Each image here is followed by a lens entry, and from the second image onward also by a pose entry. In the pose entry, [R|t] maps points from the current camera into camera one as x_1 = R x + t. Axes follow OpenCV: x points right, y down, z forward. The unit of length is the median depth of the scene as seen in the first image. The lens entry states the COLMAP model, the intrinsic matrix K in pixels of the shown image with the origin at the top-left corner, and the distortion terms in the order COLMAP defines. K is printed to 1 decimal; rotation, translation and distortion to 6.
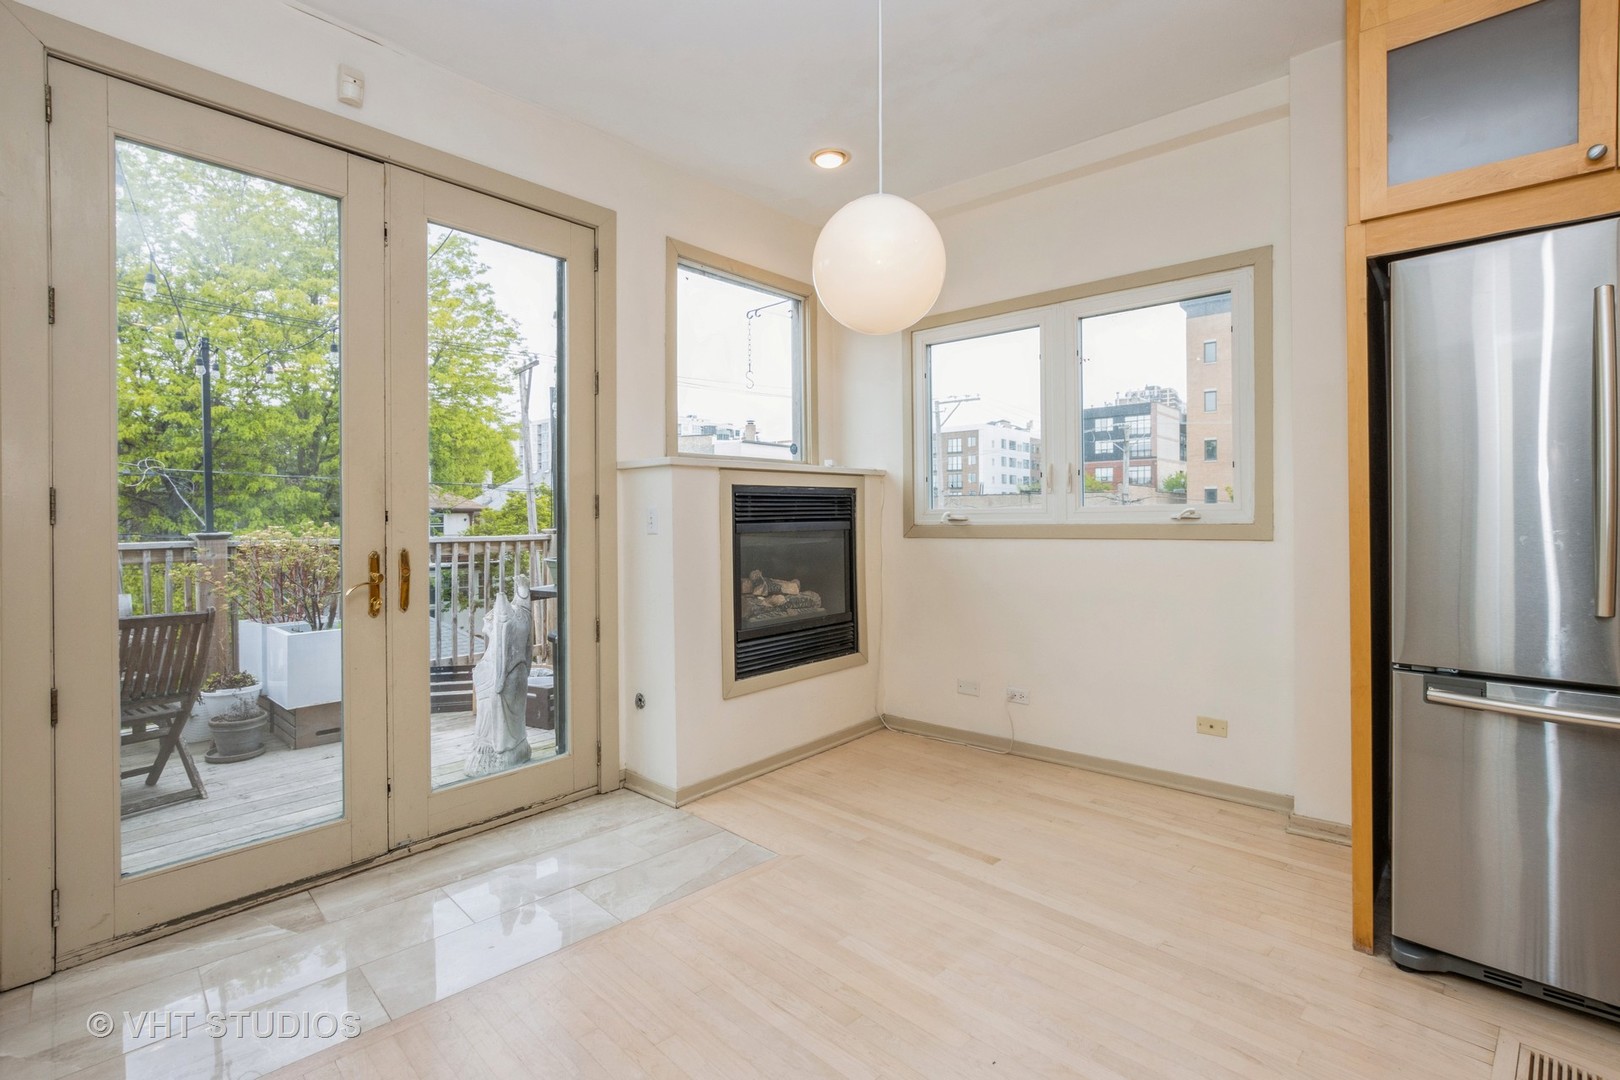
lens RADIAL K [[755.5, 0, 814.3], [0, 755.5, 514.6], [0, 0, 1]] dist [-0.007971, 0.004425]
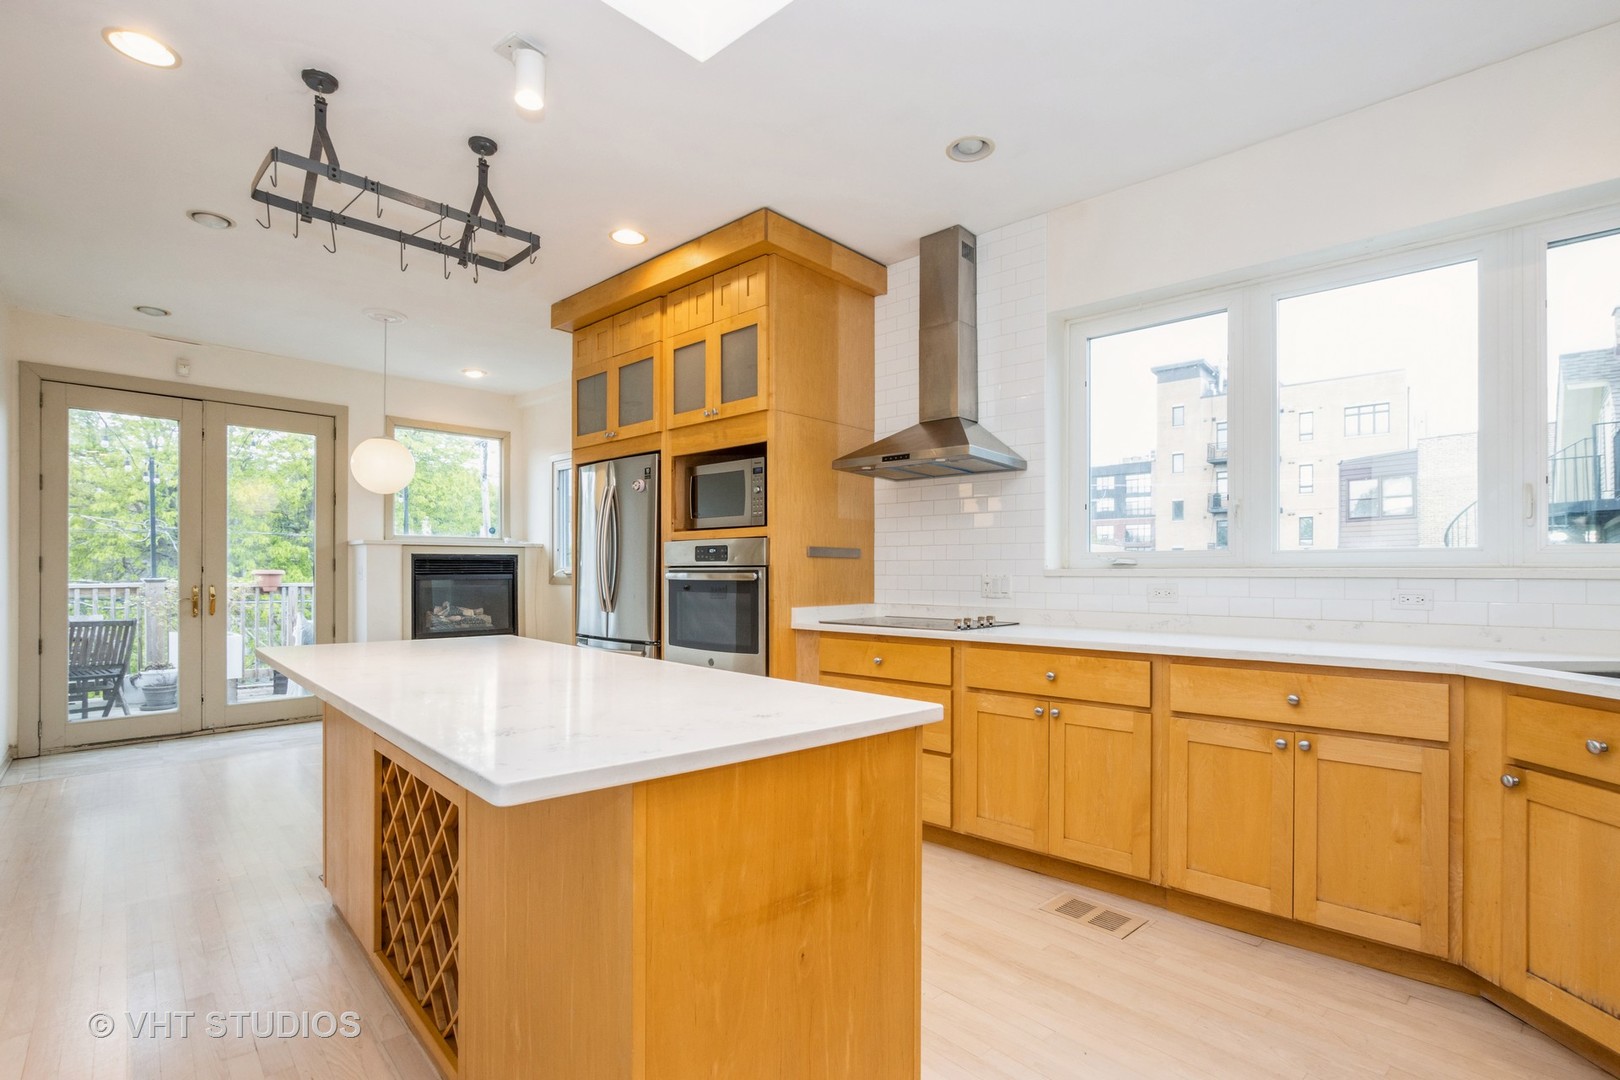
lens RADIAL K [[755.5, 0, 805.6], [0, 755.5, 560.0], [0, 0, 1]] dist [-0.007971, 0.004425]
pose [[0.999568, 0.008135, -0.028232, 0.719519], [-0.008513, 0.999875, -0.013298, -0.005989], [0.028120, 0.013533, 0.999513, -0.644116]]
